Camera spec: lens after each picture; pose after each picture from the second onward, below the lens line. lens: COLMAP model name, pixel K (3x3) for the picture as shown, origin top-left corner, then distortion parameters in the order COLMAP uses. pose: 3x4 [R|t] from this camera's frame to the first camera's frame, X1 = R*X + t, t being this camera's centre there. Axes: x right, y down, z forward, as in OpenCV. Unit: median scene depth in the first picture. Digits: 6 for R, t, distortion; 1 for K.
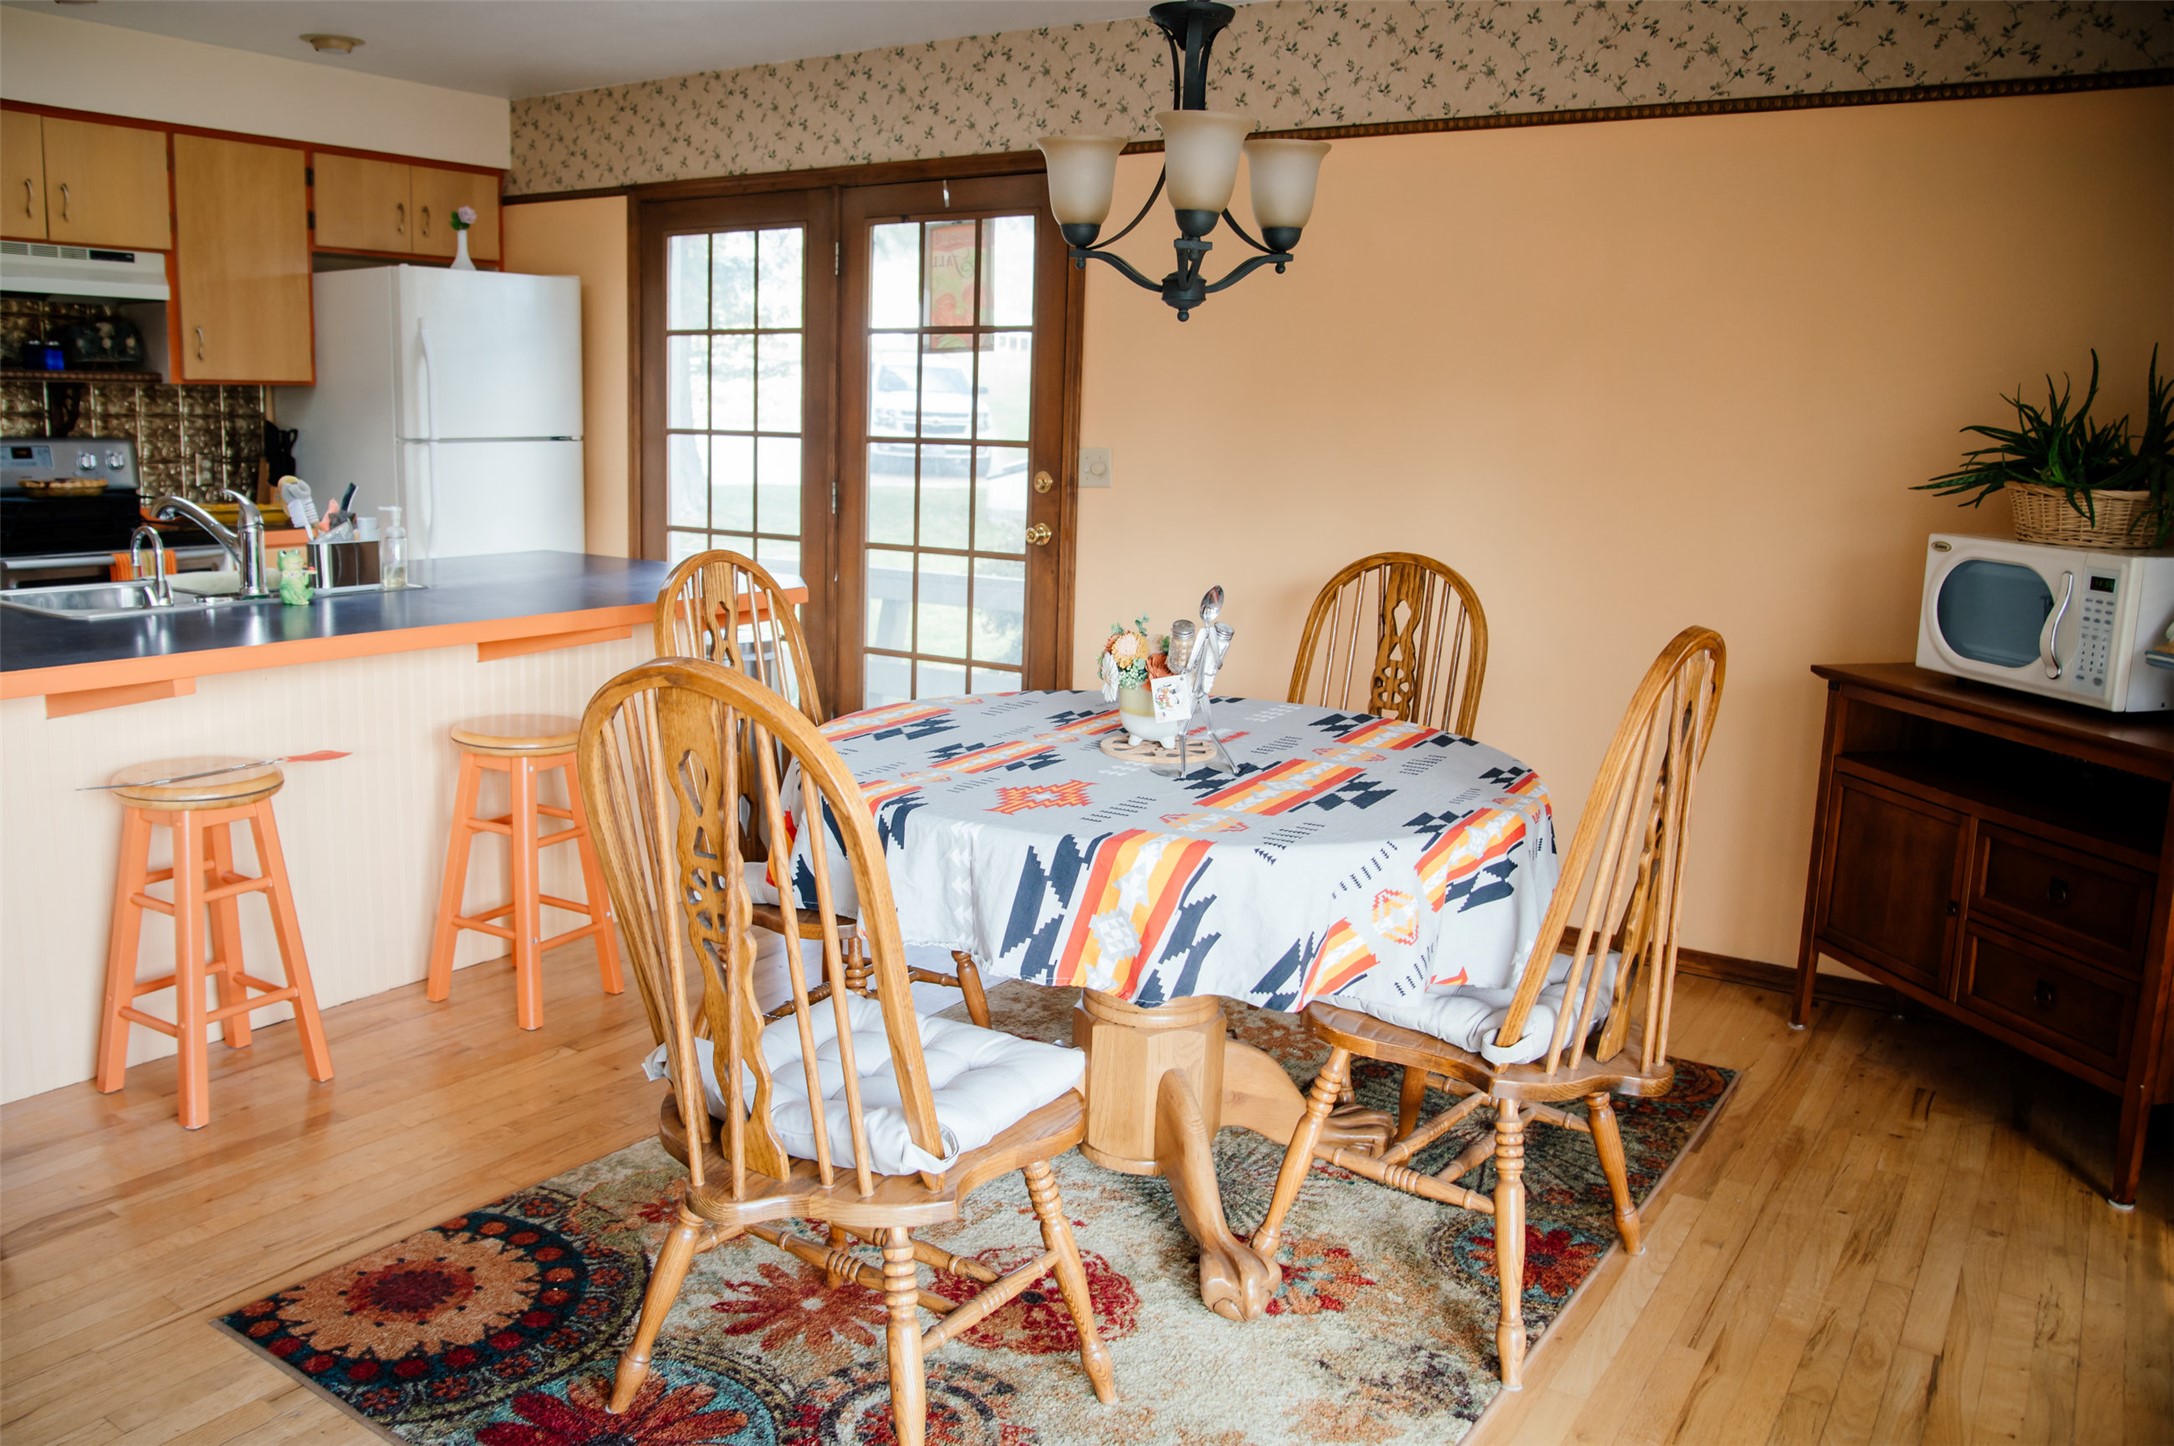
lens RADIAL K [[1510.9, 0, 1084.6], [0, 1510.9, 651.3], [0, 0, 1]] dist [-0.058879, 0.003175]
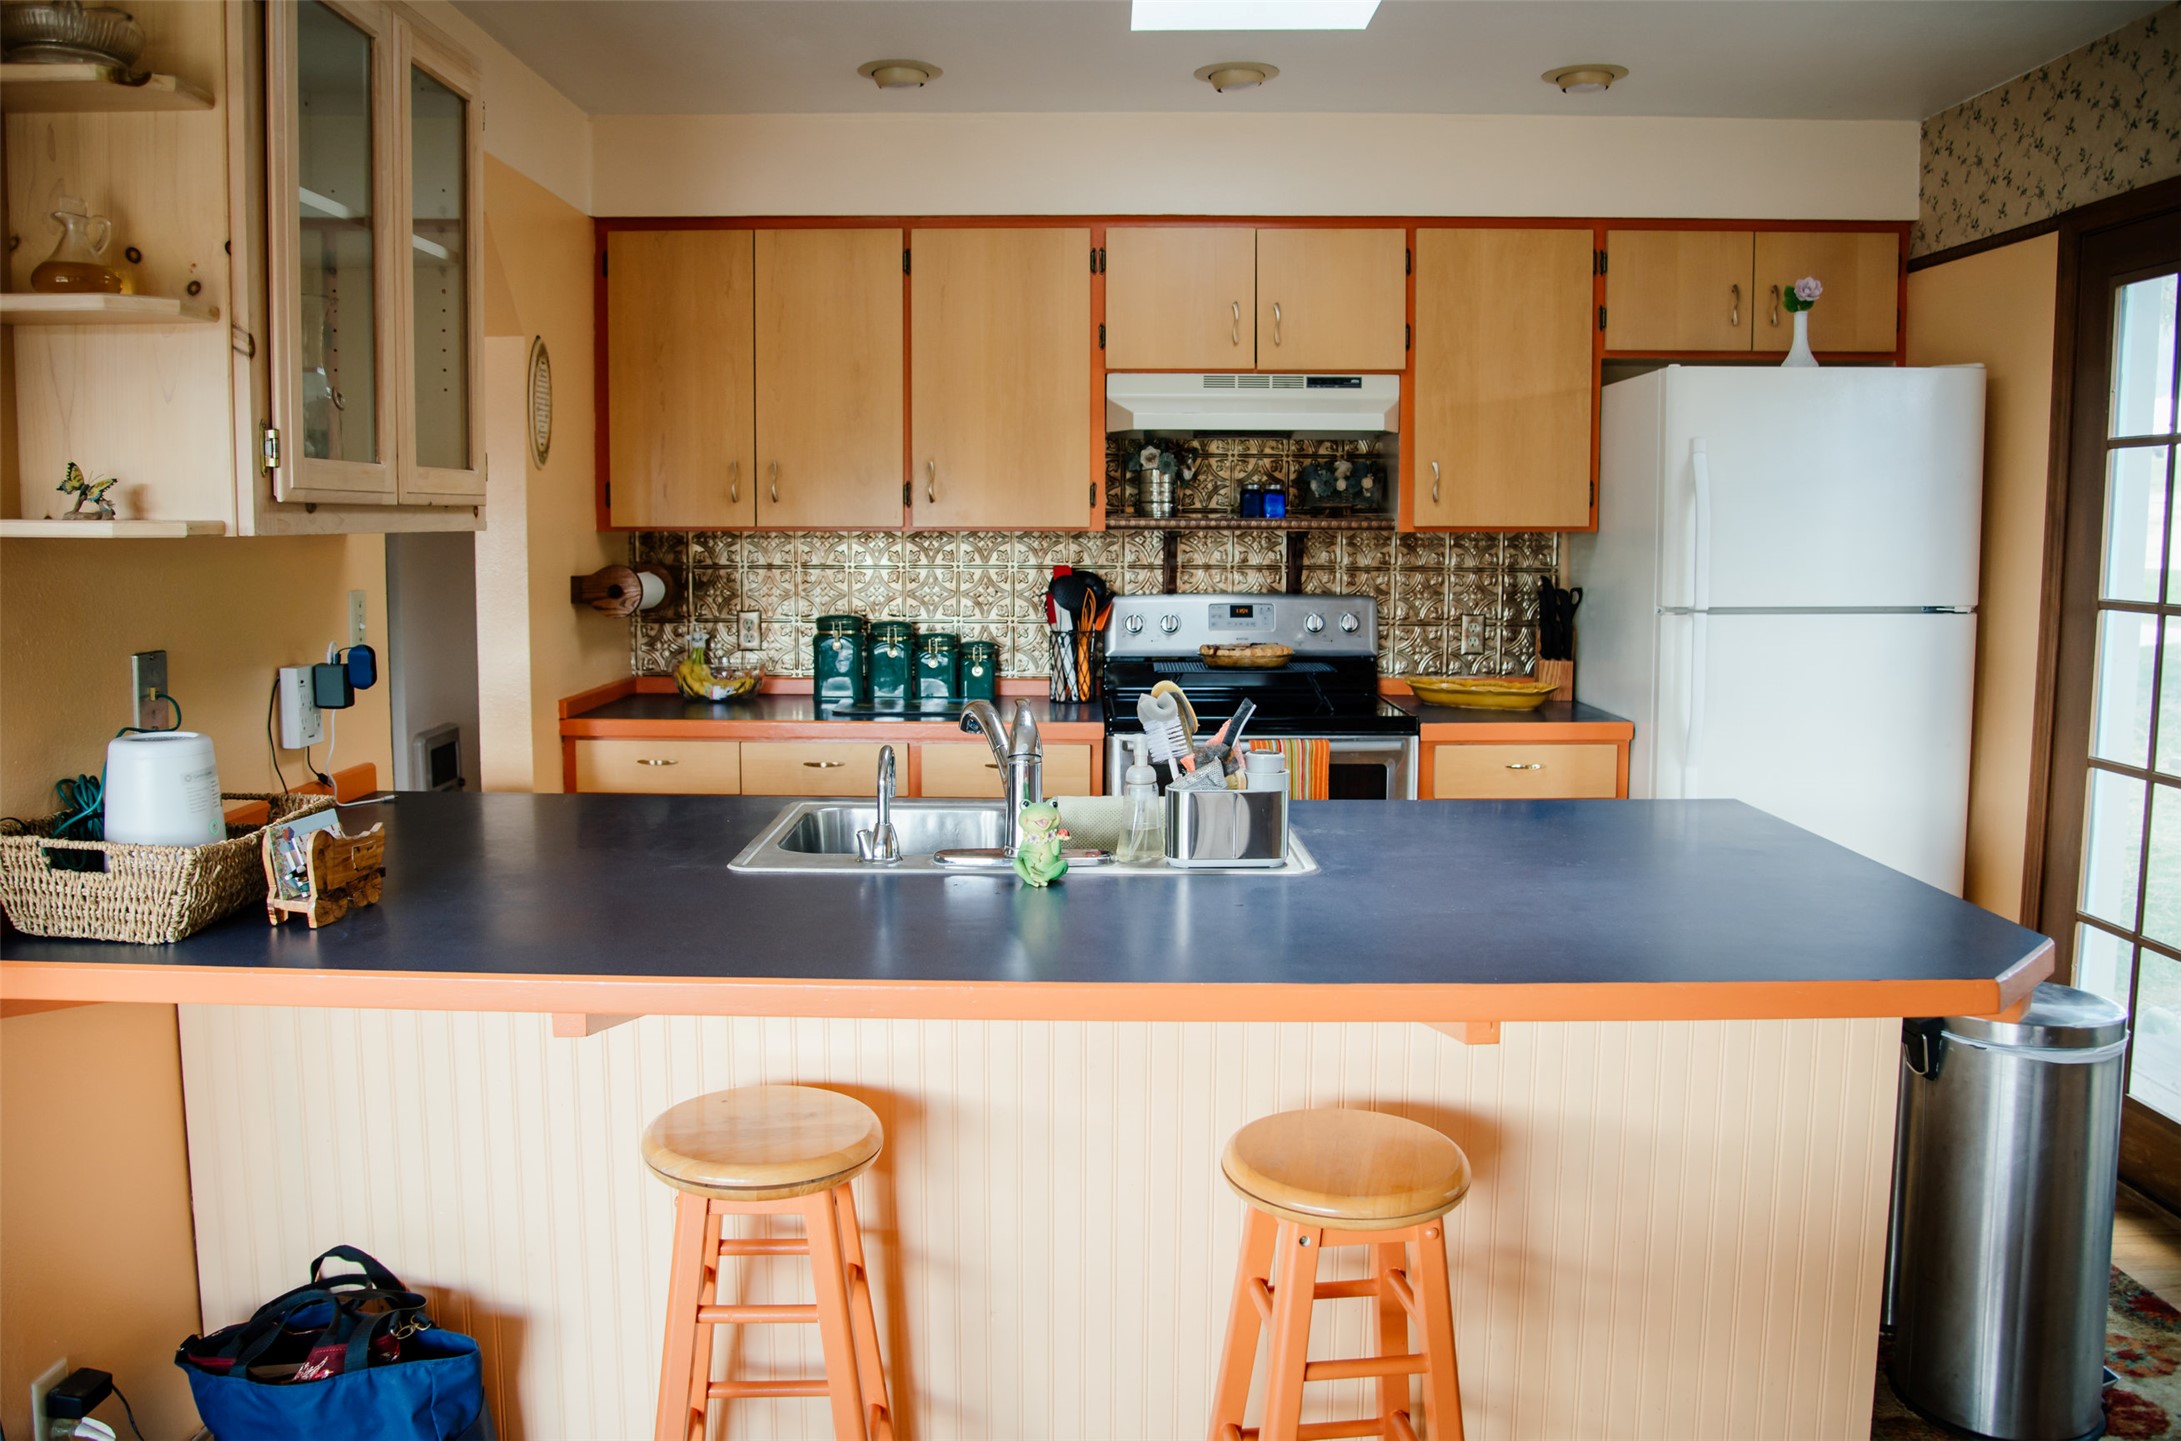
lens RADIAL K [[1628.4, 0, 1087.6], [0, 1628.4, 671.4], [0, 0, 1]] dist [-0.119749, 0.080917]
pose [[0.533937, 0.057738, -0.843551, 0.045646], [-0.123867, 0.992243, -0.010487, -0.068112], [0.836402, 0.110087, 0.536947, 0.351117]]
